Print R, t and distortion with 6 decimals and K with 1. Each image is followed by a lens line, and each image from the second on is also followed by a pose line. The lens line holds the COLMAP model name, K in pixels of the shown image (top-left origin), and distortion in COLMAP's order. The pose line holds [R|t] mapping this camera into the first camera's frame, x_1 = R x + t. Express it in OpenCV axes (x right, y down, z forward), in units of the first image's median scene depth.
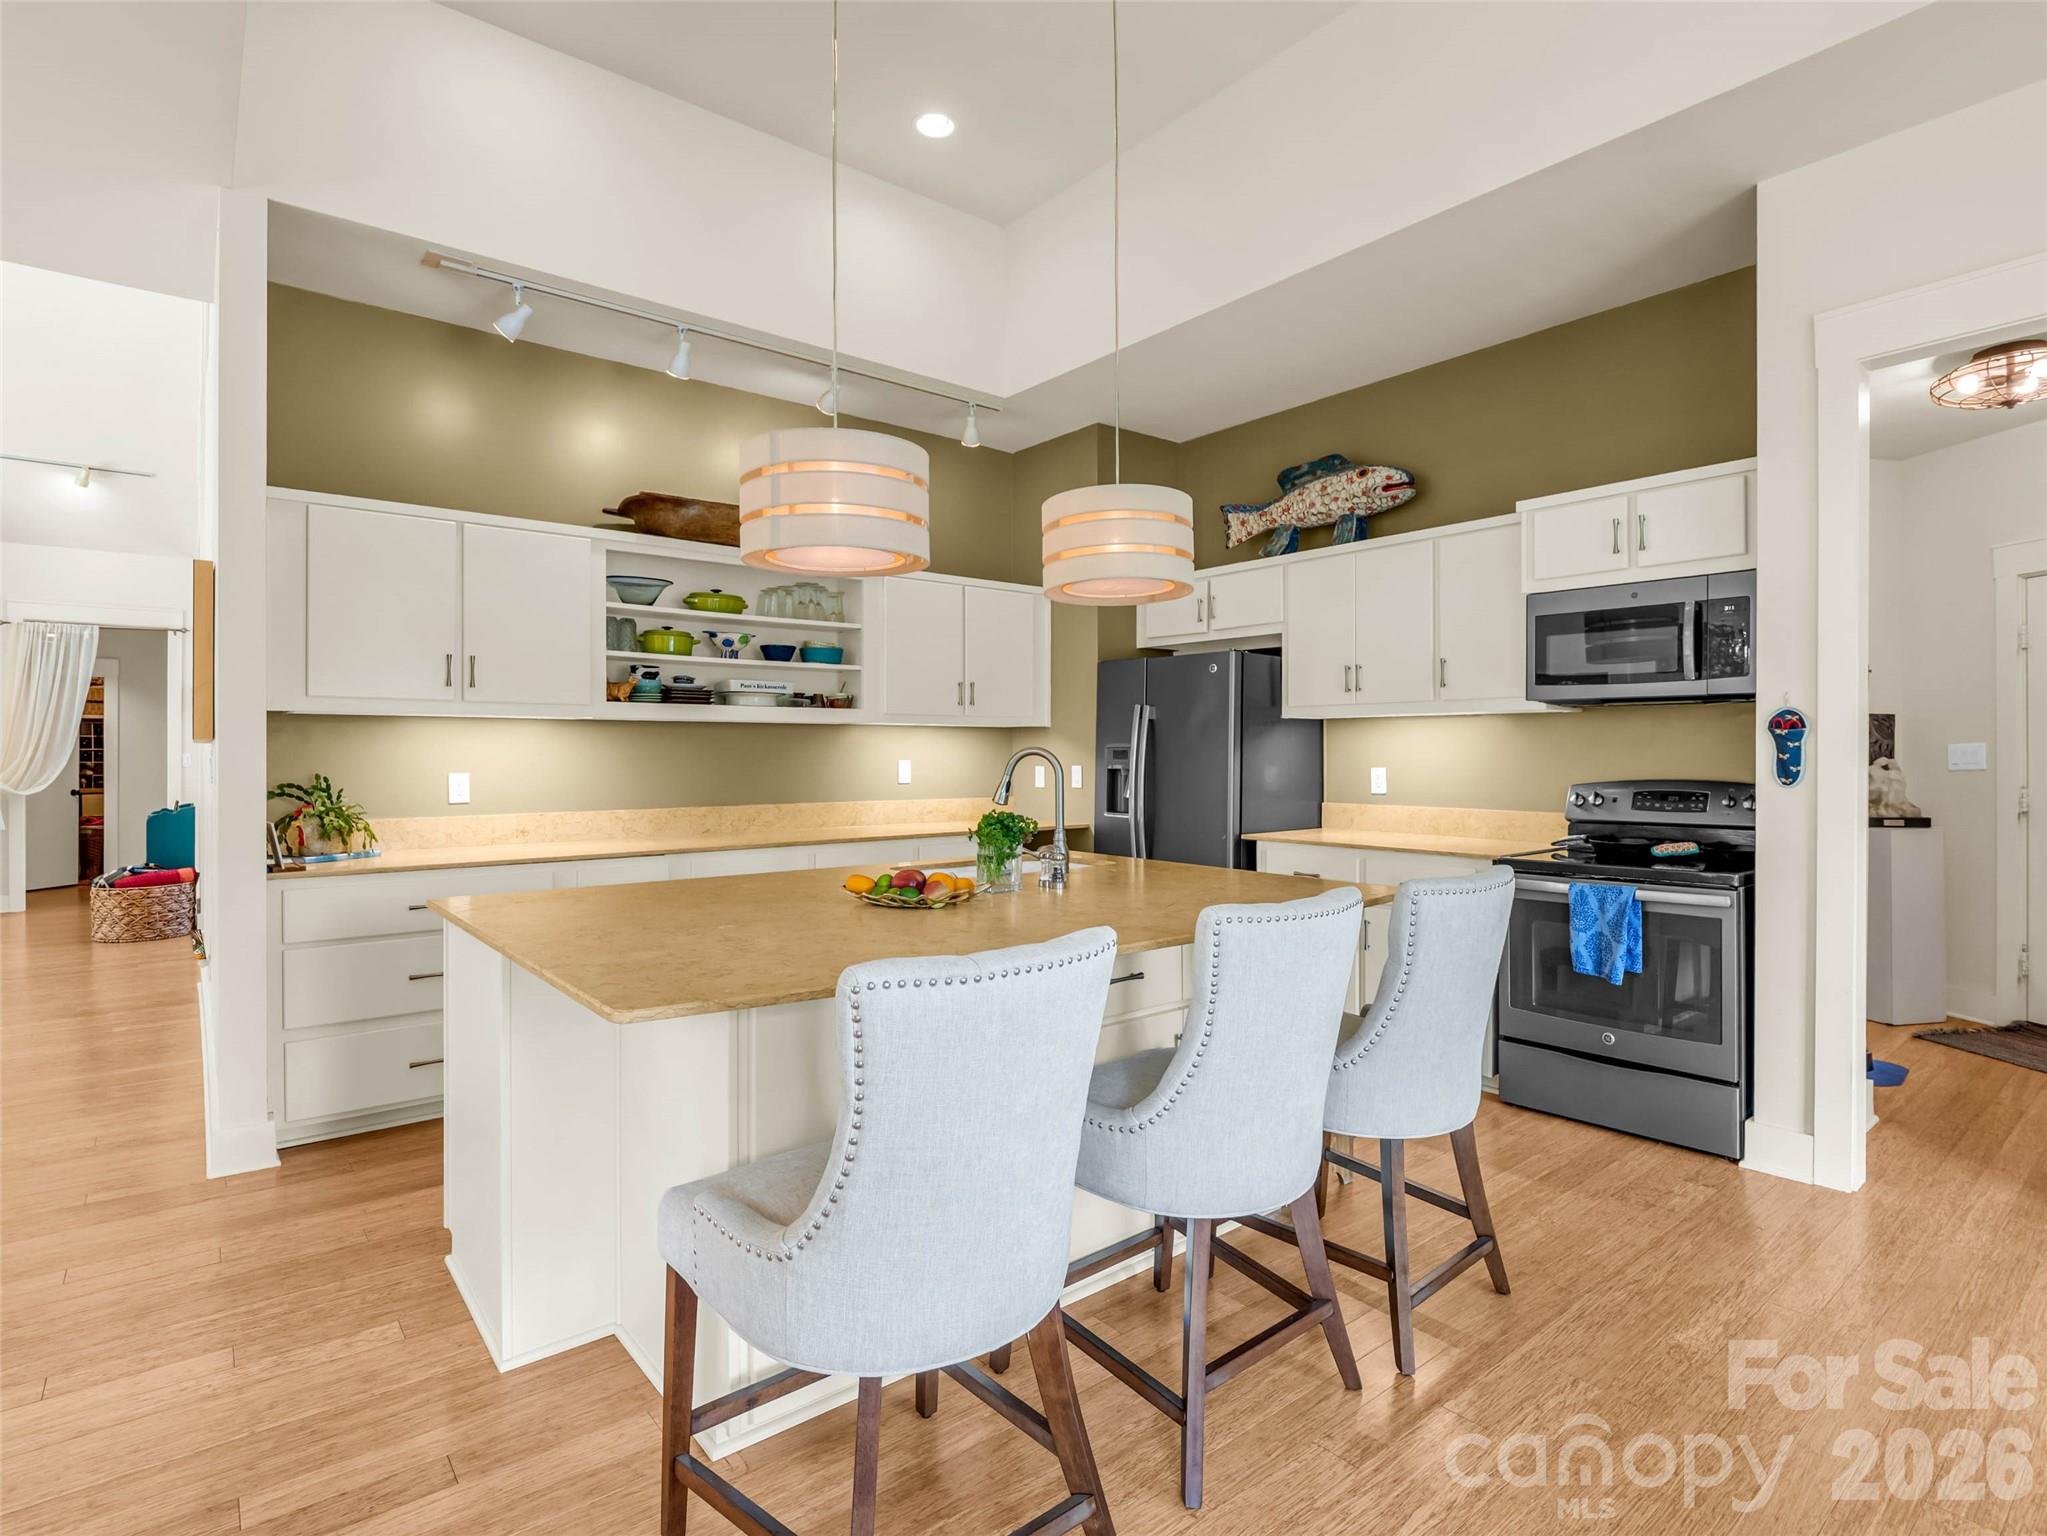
lens RADIAL K [[1012.4, 0, 1012.3], [0, 1012.4, 756.4], [0, 0, 1]] dist [-0.013083, -0.000333]
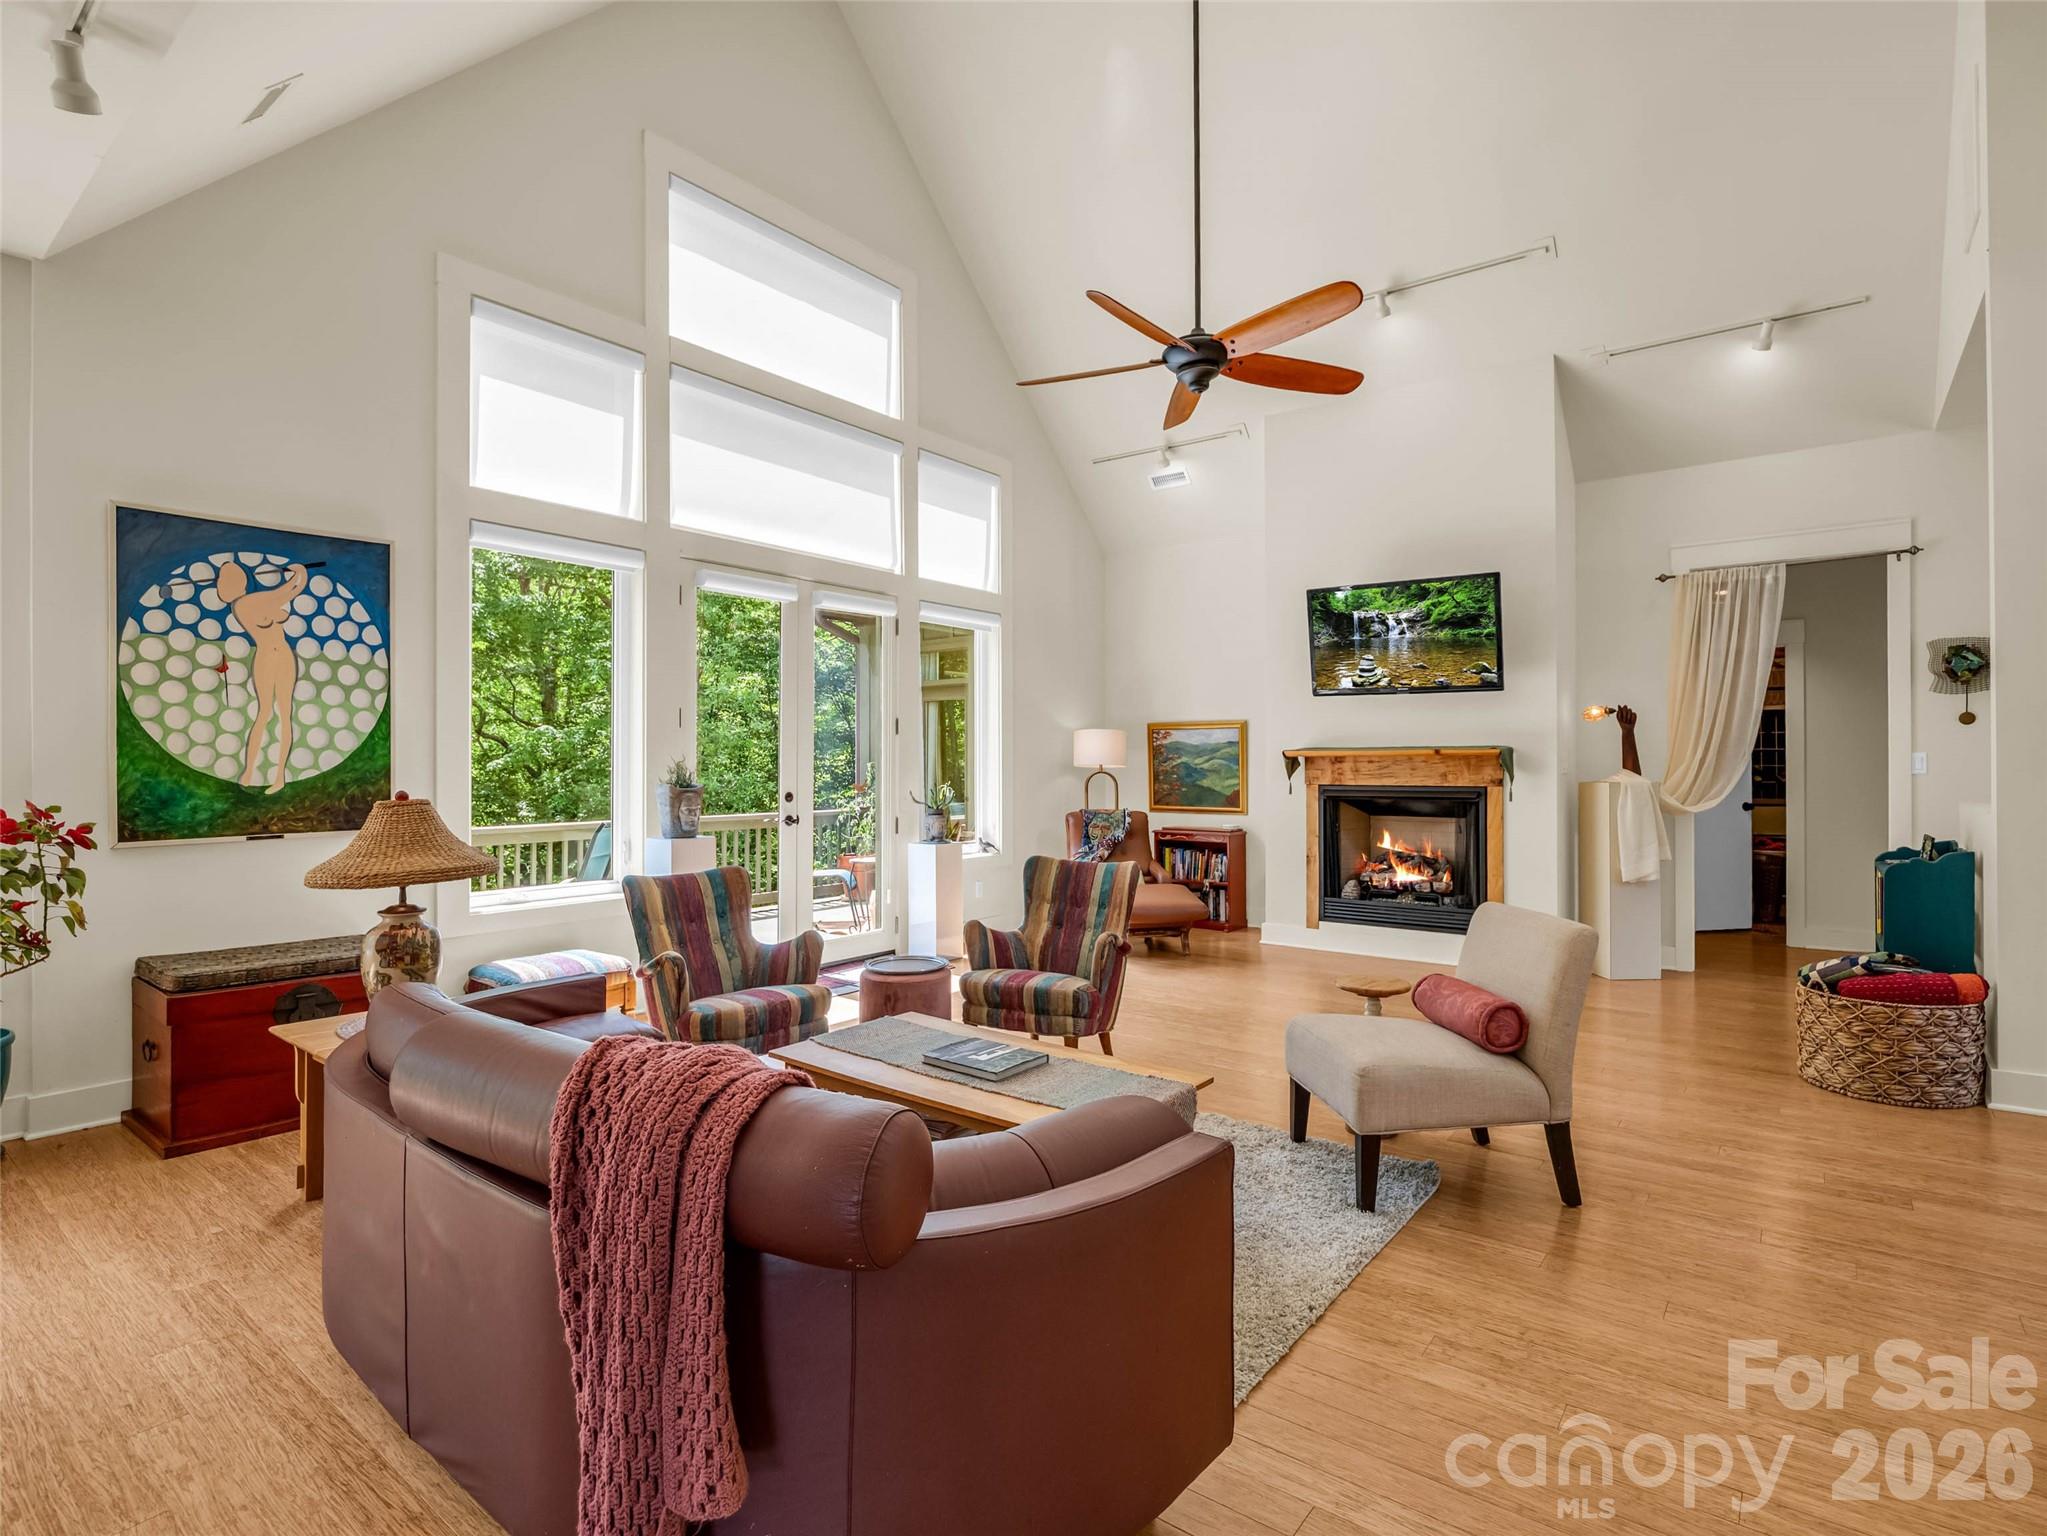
lens RADIAL K [[1012.4, 0, 1037.5], [0, 1012.4, 755.9], [0, 0, 1]] dist [-0.013083, -0.000333]
pose [[0.221450, -0.004998, -0.975159, -0.613589], [0.001498, 0.999987, -0.004785, 0.002030], [0.975171, -0.000401, 0.221454, 0.603118]]
